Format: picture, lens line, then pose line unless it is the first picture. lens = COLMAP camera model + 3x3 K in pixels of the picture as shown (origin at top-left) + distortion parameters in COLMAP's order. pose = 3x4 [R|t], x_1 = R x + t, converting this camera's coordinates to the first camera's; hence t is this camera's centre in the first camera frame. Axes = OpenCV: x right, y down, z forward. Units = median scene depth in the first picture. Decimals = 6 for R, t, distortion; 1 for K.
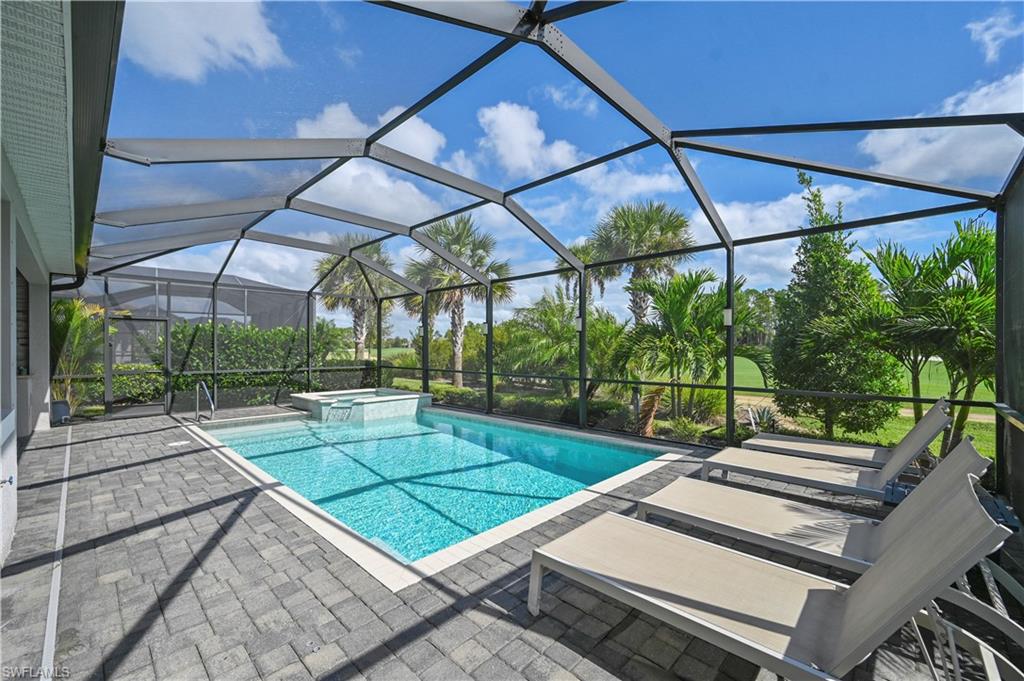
lens RADIAL K [[418.9, 0, 512.0], [0, 418.9, 346.8], [0, 0, 1]] dist [0.000262, 0.000034]
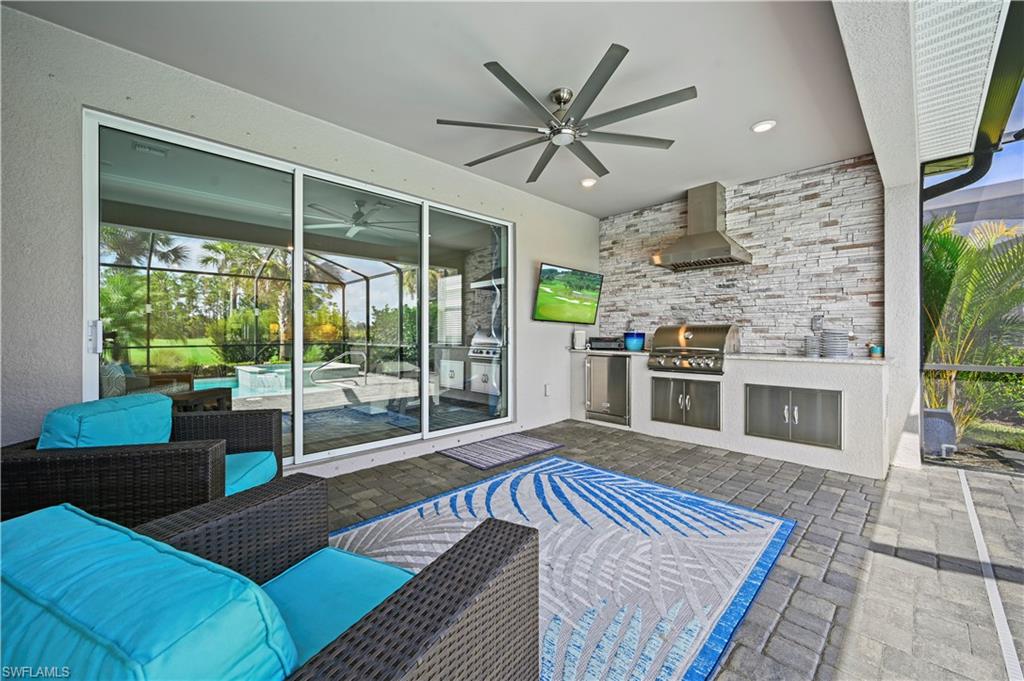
lens RADIAL K [[405.7, 0, 513.3], [0, 405.7, 337.5], [0, 0, 1]] dist [-0.000222, -0.000007]
pose [[-0.029901, 0.003801, -0.999546, -0.558057], [0.000930, 0.999992, 0.003775, 0.033879], [0.999552, -0.000817, -0.029905, 0.487111]]
